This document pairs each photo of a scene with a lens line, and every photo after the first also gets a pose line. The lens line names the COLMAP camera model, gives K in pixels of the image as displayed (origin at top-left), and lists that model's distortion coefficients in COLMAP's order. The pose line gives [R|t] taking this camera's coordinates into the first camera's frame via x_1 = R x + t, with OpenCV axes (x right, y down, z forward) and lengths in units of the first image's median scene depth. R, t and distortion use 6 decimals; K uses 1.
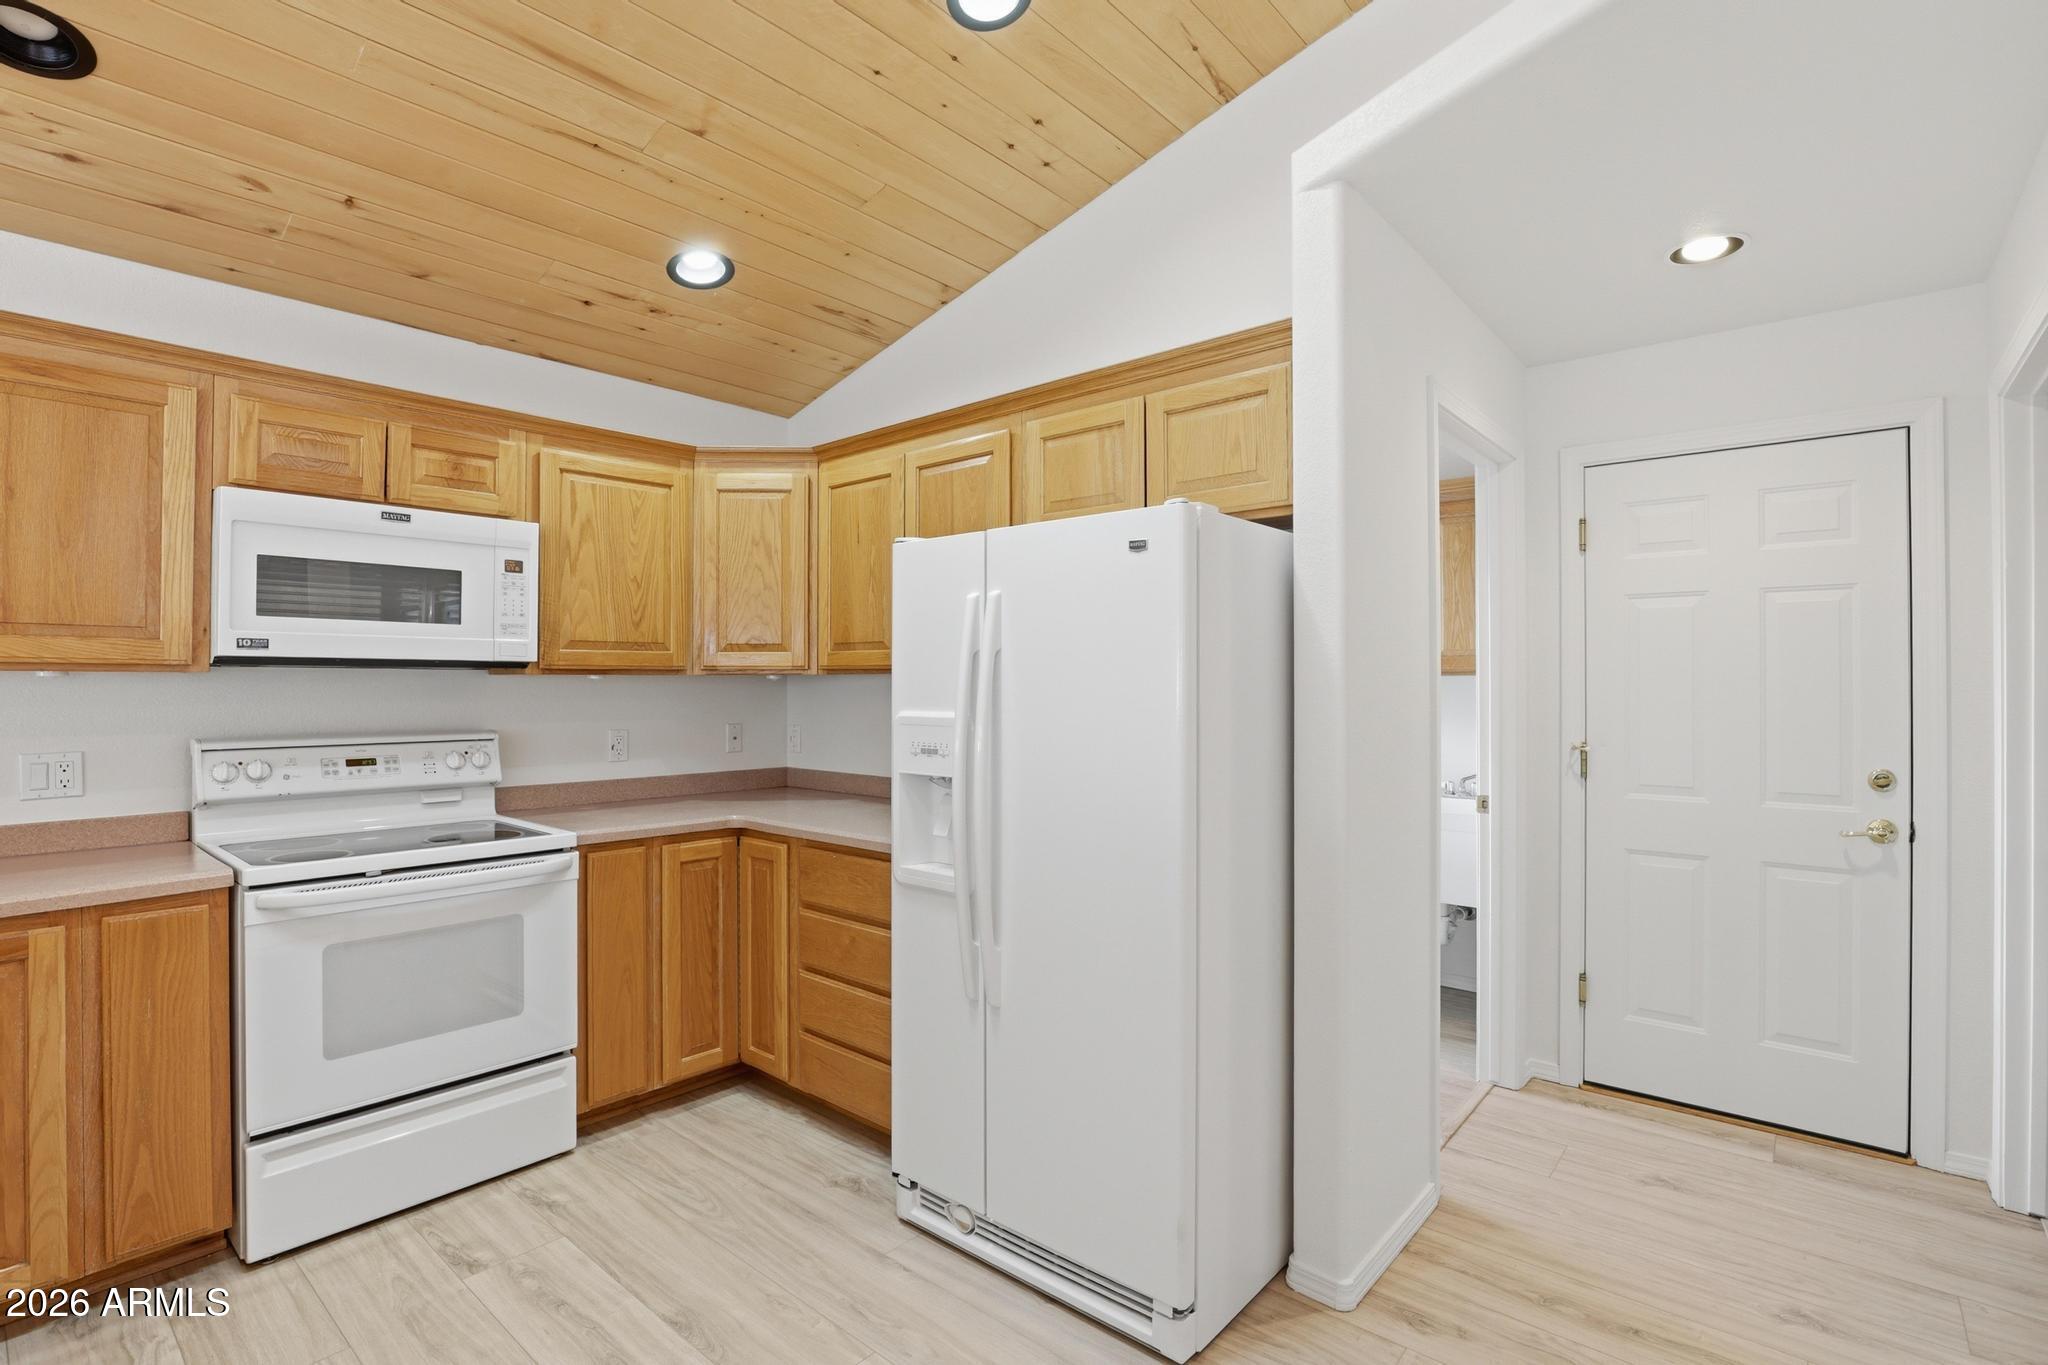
lens RADIAL K [[969.2, 0, 1023.1], [0, 969.2, 681.8], [0, 0, 1]] dist [-0.038878, 0.005906]
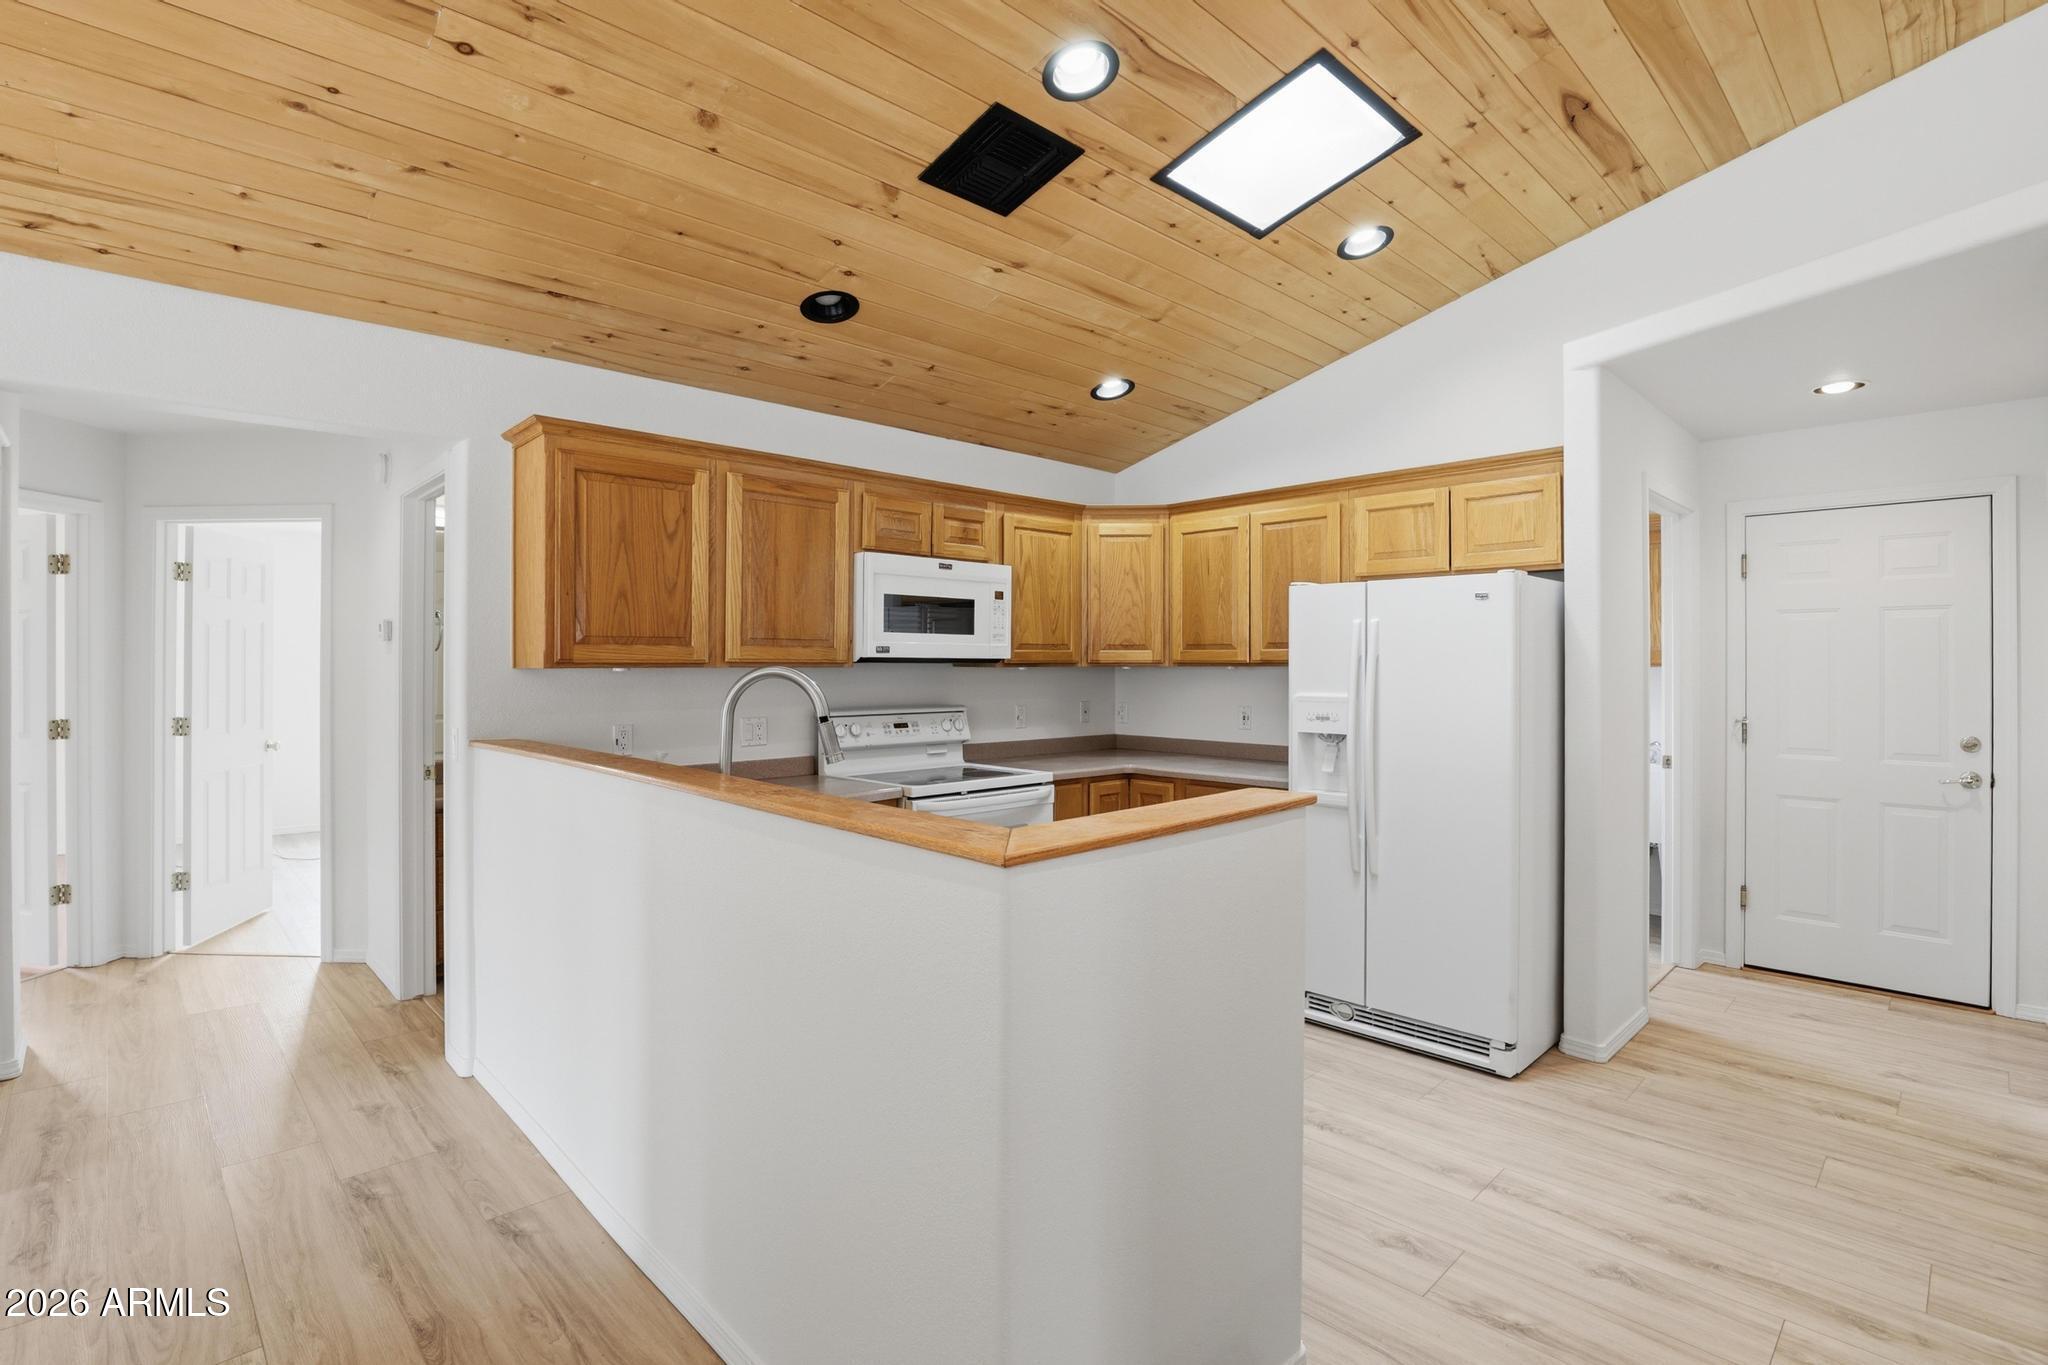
lens RADIAL K [[969.2, 0, 1025.2], [0, 969.2, 665.0], [0, 0, 1]] dist [-0.038878, 0.005906]
pose [[0.995489, 0.001264, -0.094865, -0.374172], [-0.001077, 0.999997, 0.002018, -0.015783], [0.094867, -0.001907, 0.995488, -0.544245]]
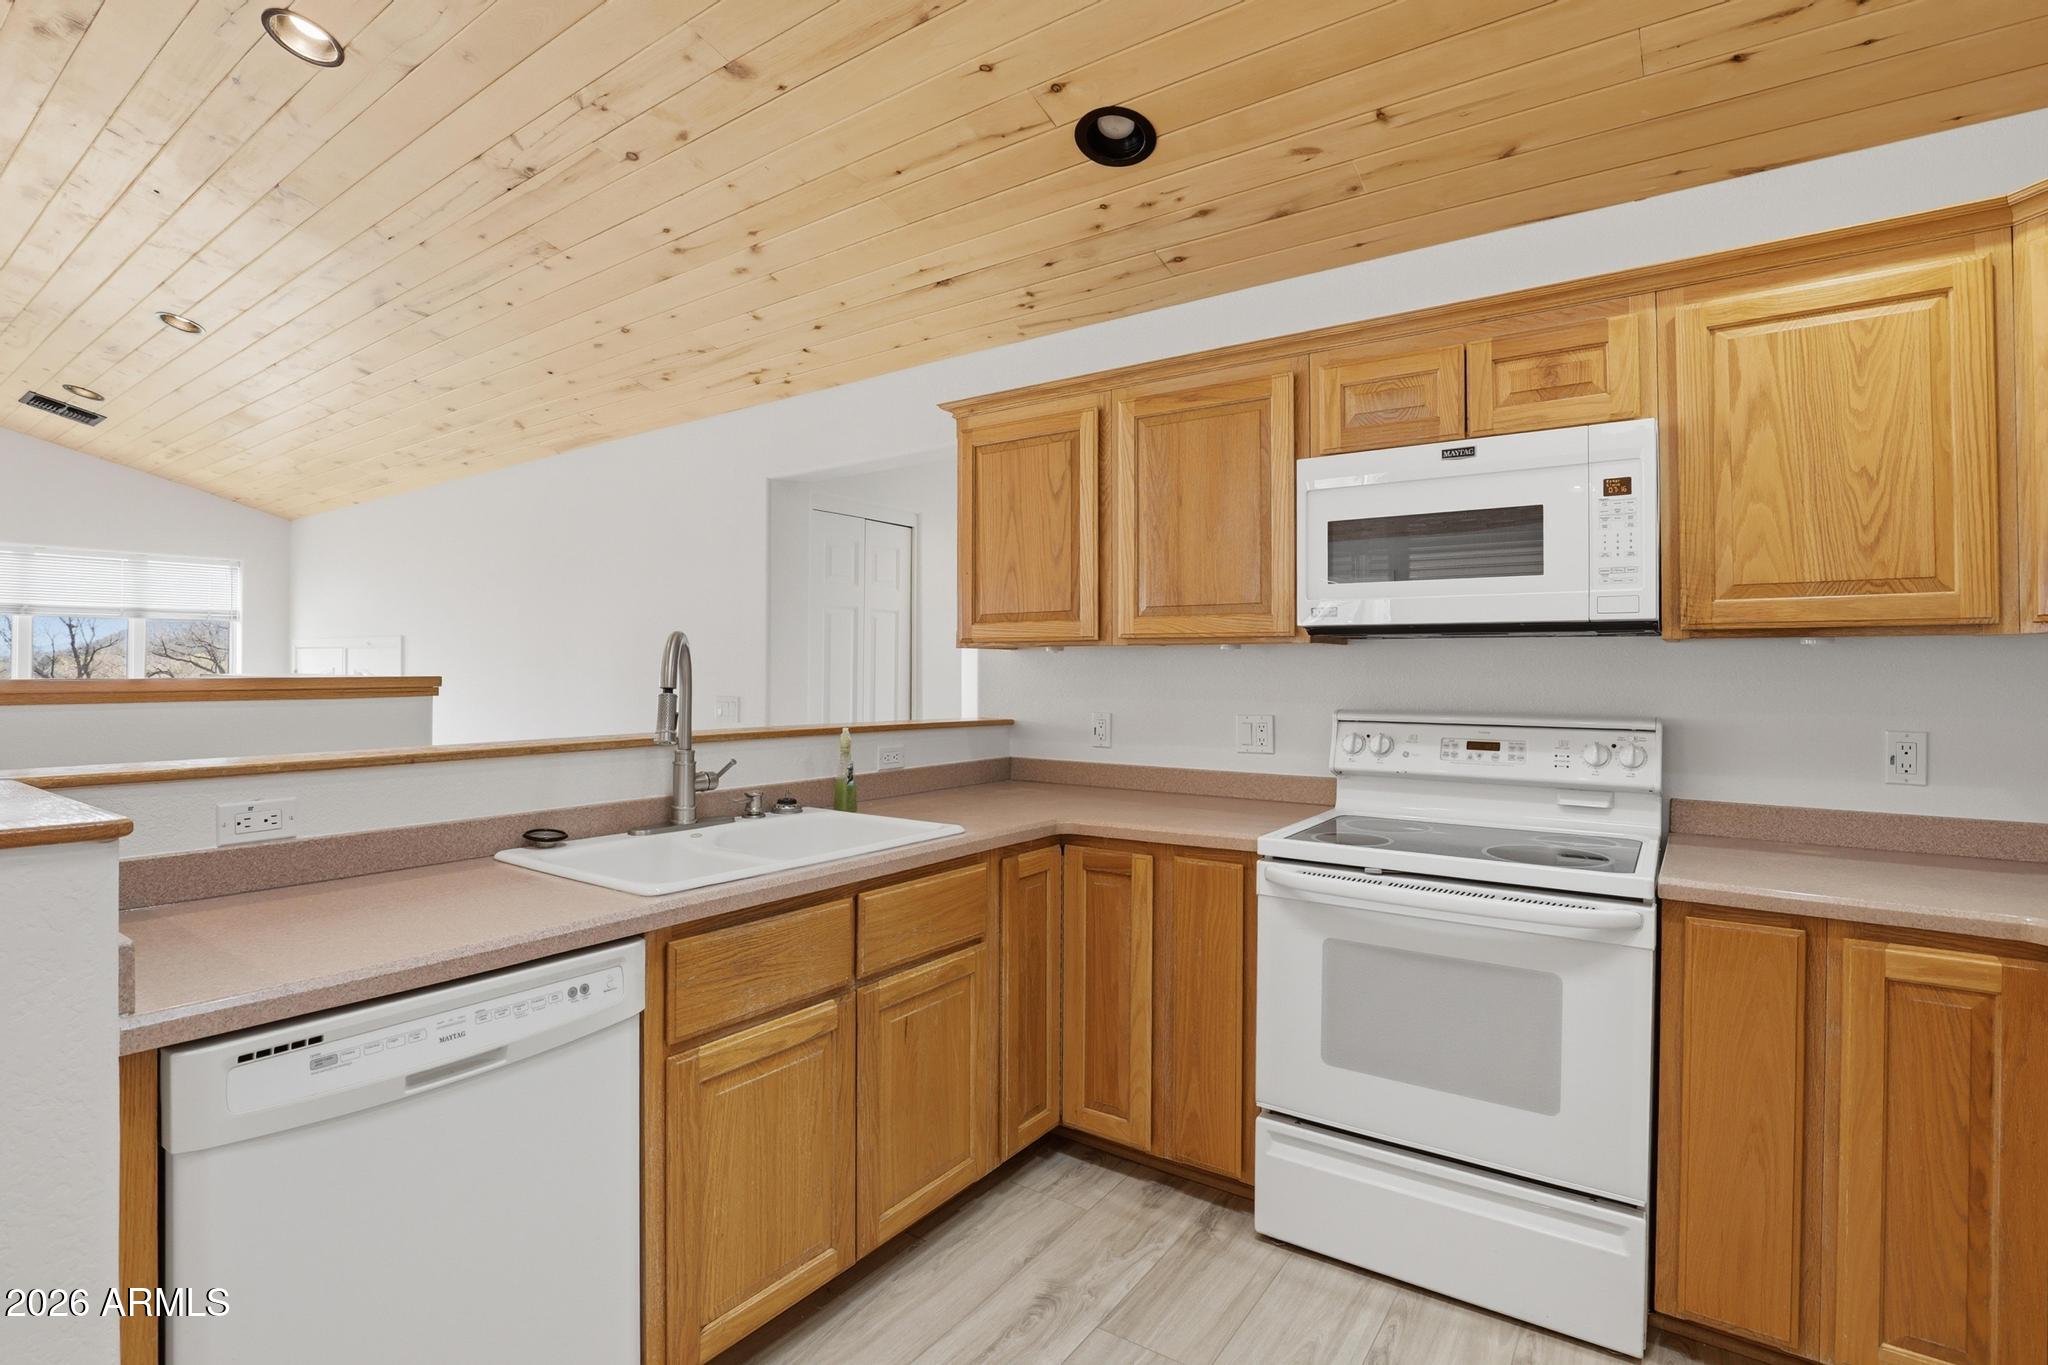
lens RADIAL K [[969.2, 0, 1030.6], [0, 969.2, 661.4], [0, 0, 1]] dist [-0.038878, 0.005906]
pose [[0.096468, -0.009485, -0.995291, 0.140214], [-0.003607, 0.999945, -0.009878, 0.019177], [0.995330, 0.004543, 0.096428, 0.538617]]
